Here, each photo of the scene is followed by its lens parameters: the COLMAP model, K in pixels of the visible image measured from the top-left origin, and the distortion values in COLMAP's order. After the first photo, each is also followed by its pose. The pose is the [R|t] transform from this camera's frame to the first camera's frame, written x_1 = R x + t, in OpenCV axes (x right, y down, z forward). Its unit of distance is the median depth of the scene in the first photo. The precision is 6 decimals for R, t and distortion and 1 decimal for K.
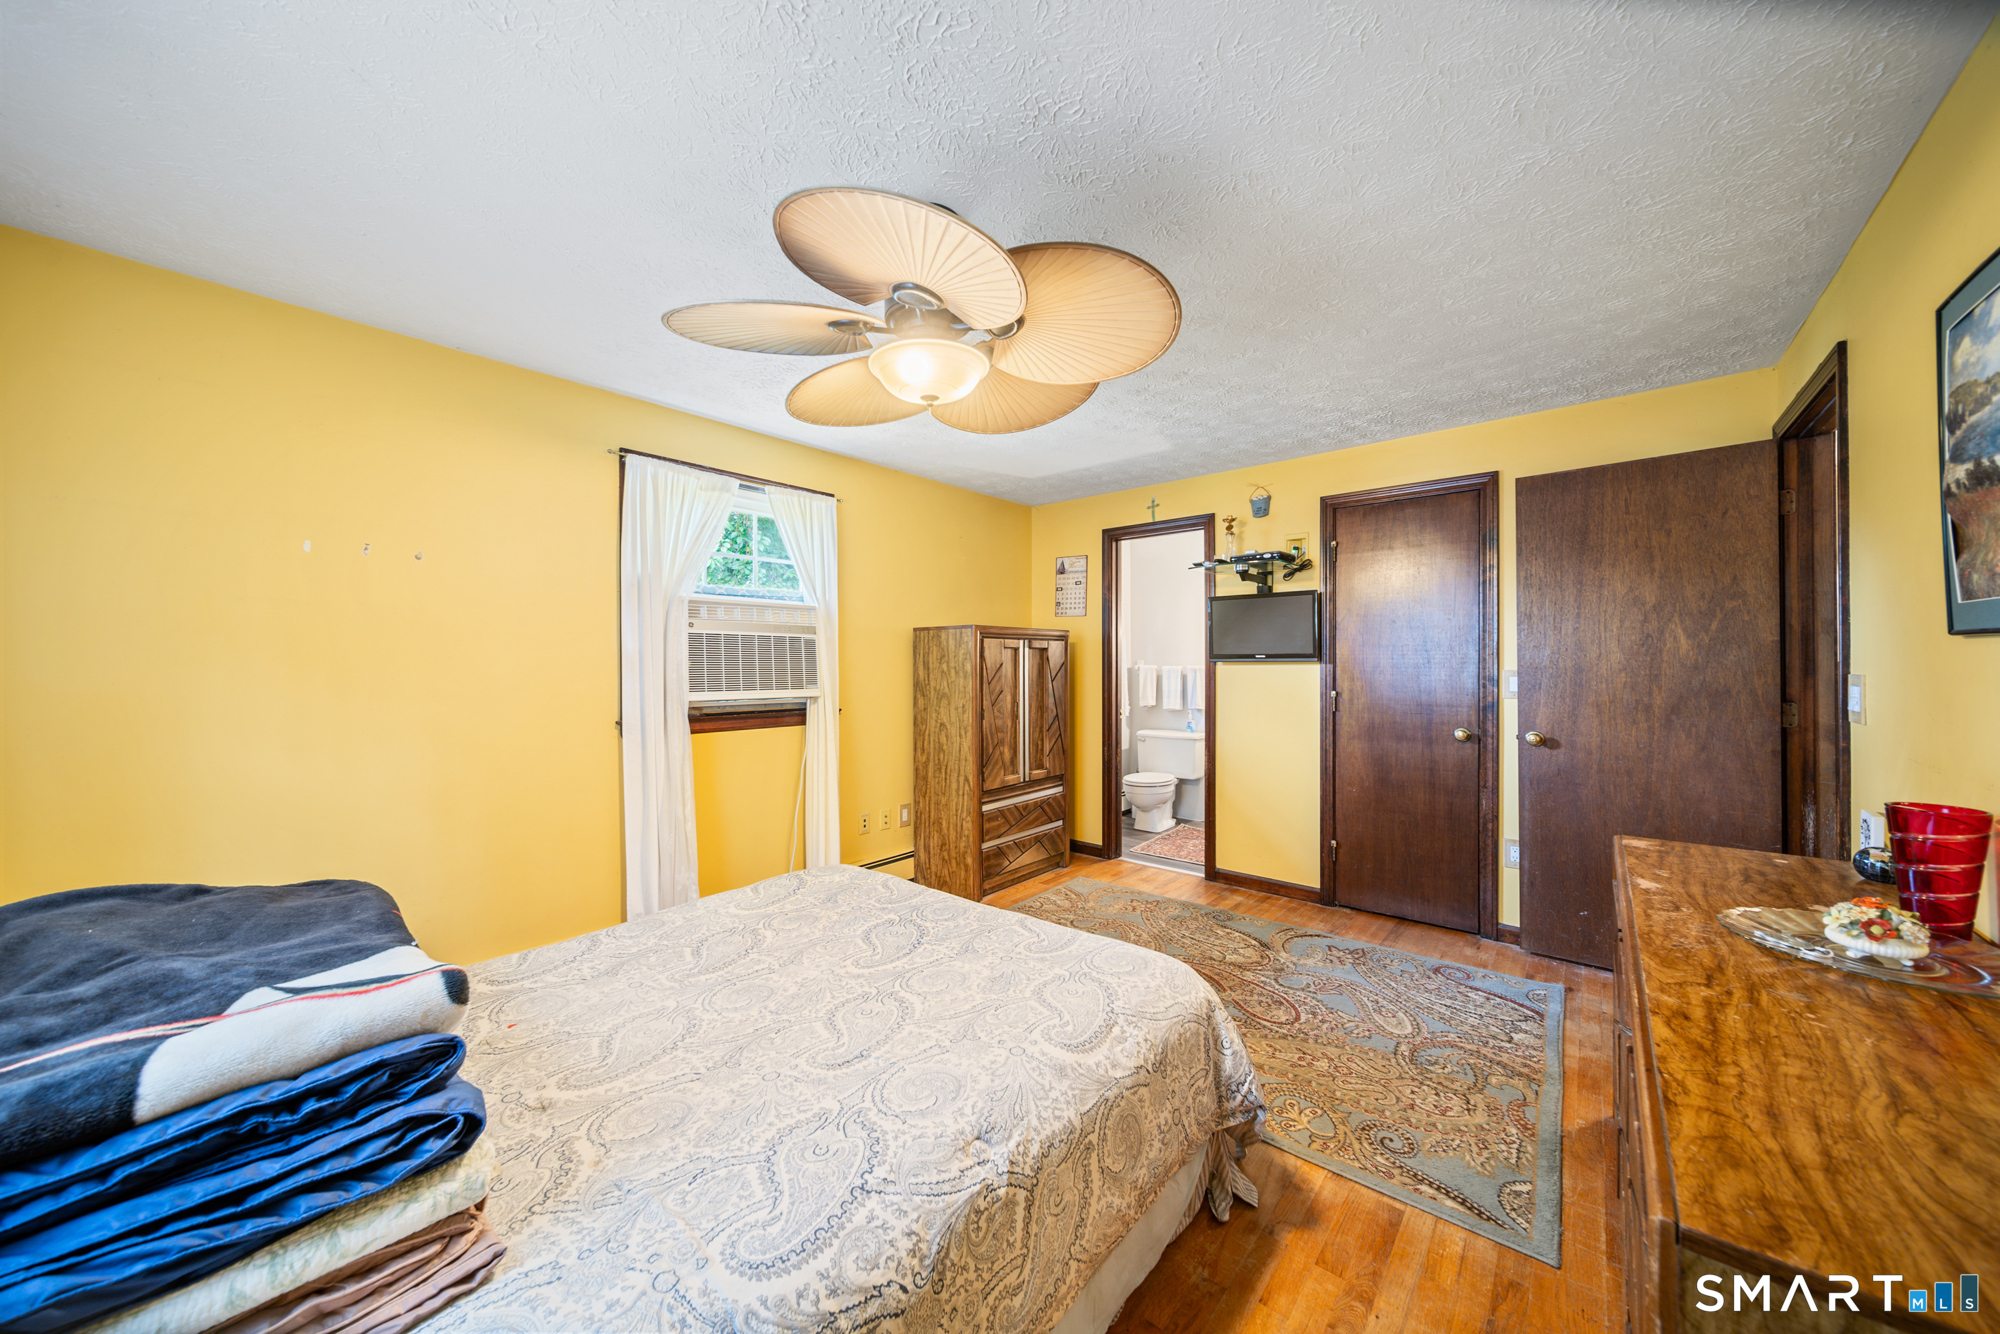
lens RADIAL K [[689.0, 0, 995.3], [0, 689.0, 662.0], [0, 0, 1]] dist [-0.001079, -0.000179]
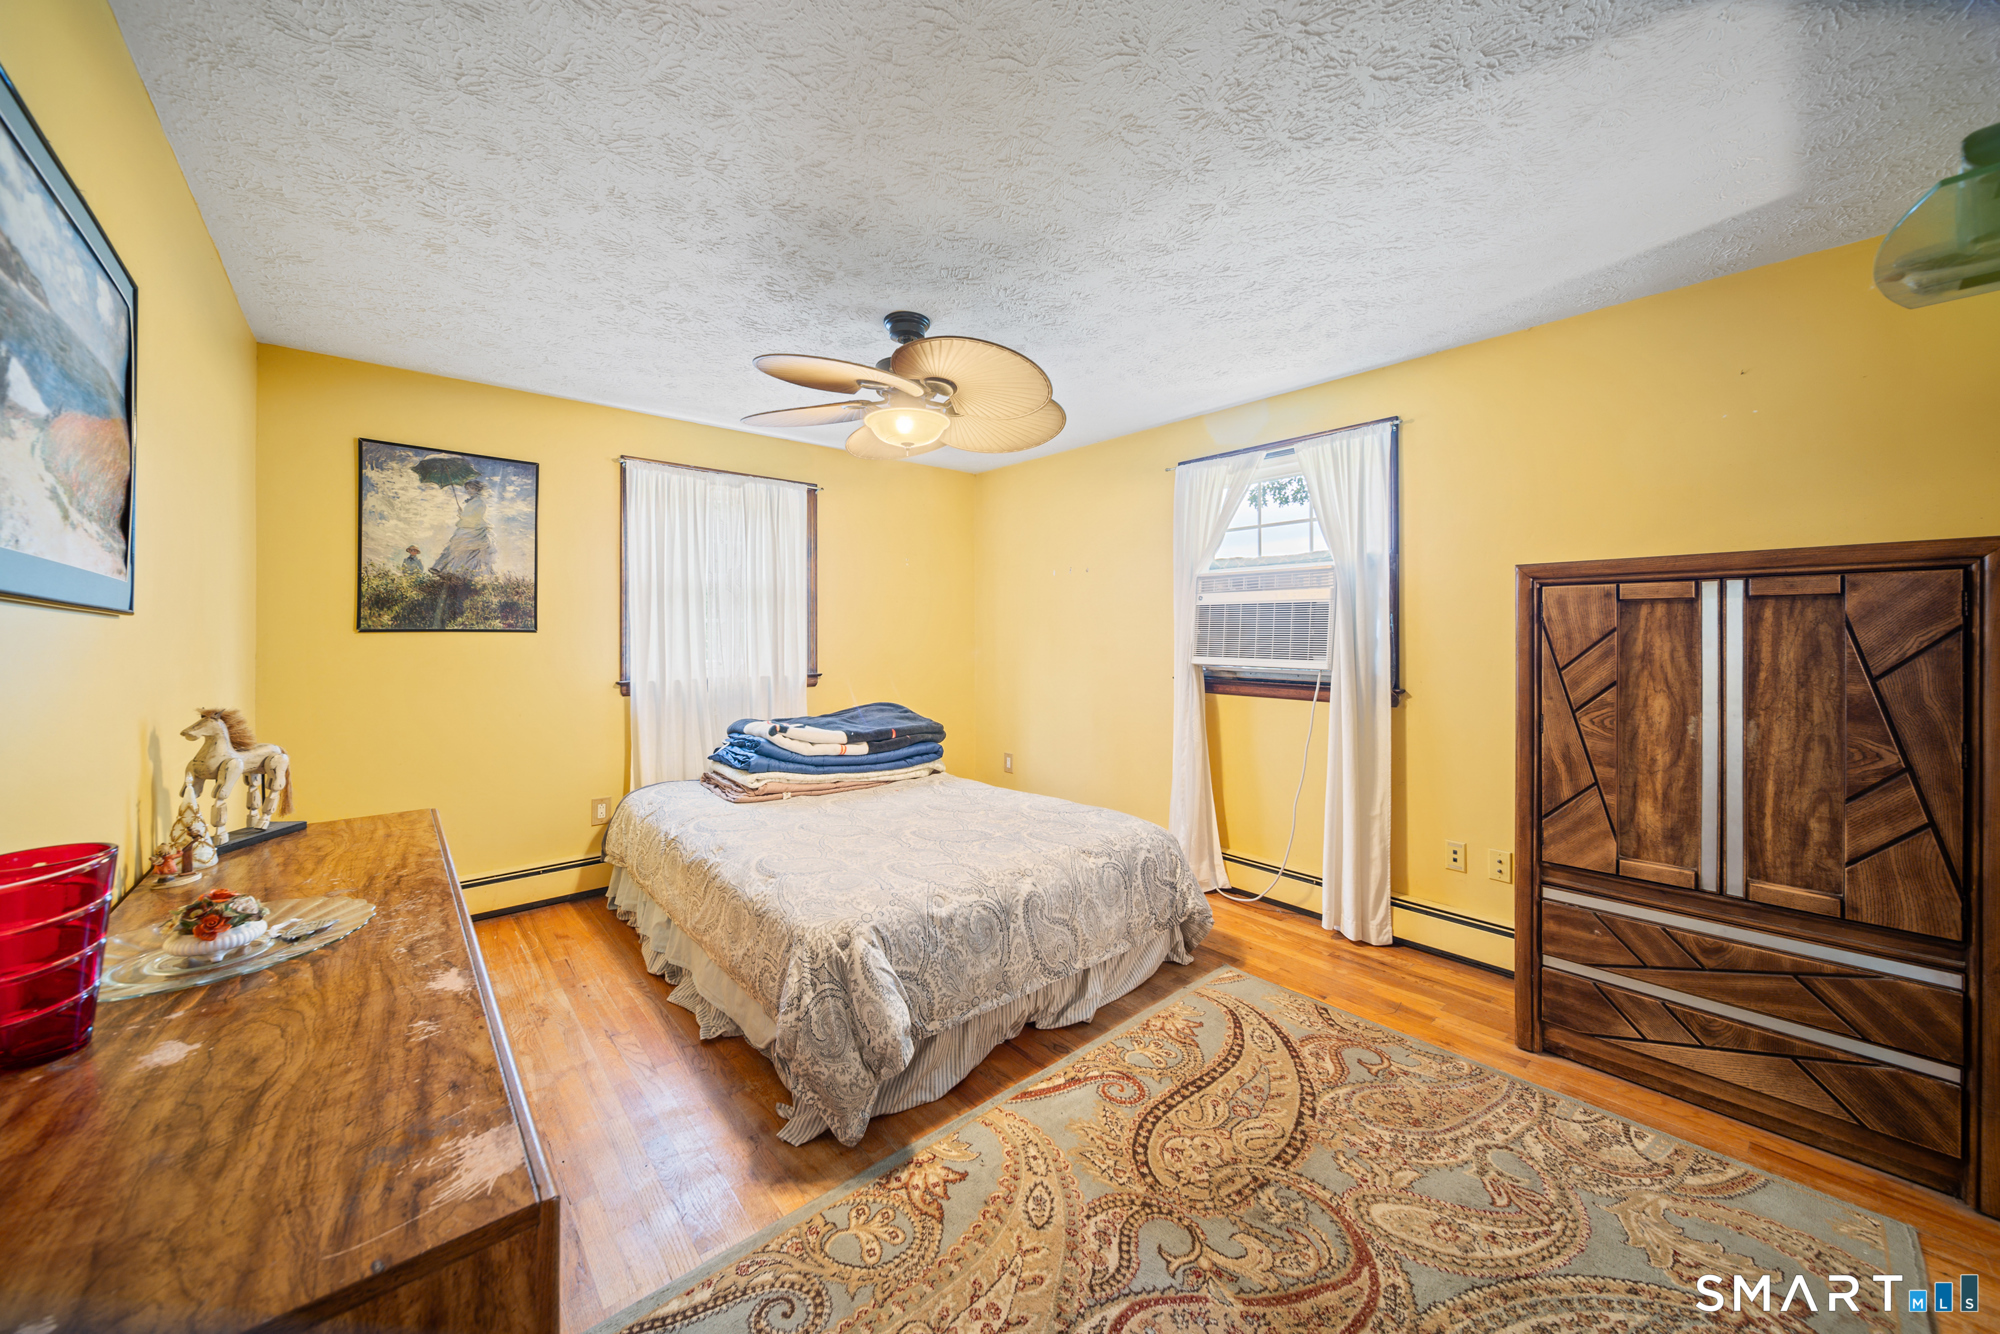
lens RADIAL K [[713.7, 0, 996.9], [0, 713.7, 632.3], [0, 0, 1]] dist [-0.000146, -0.000228]
pose [[-0.143338, 0.001450, -0.989673, 0.616007], [0.002673, 0.999996, 0.001077, 0.000642], [0.989670, -0.002491, -0.143341, 0.644442]]
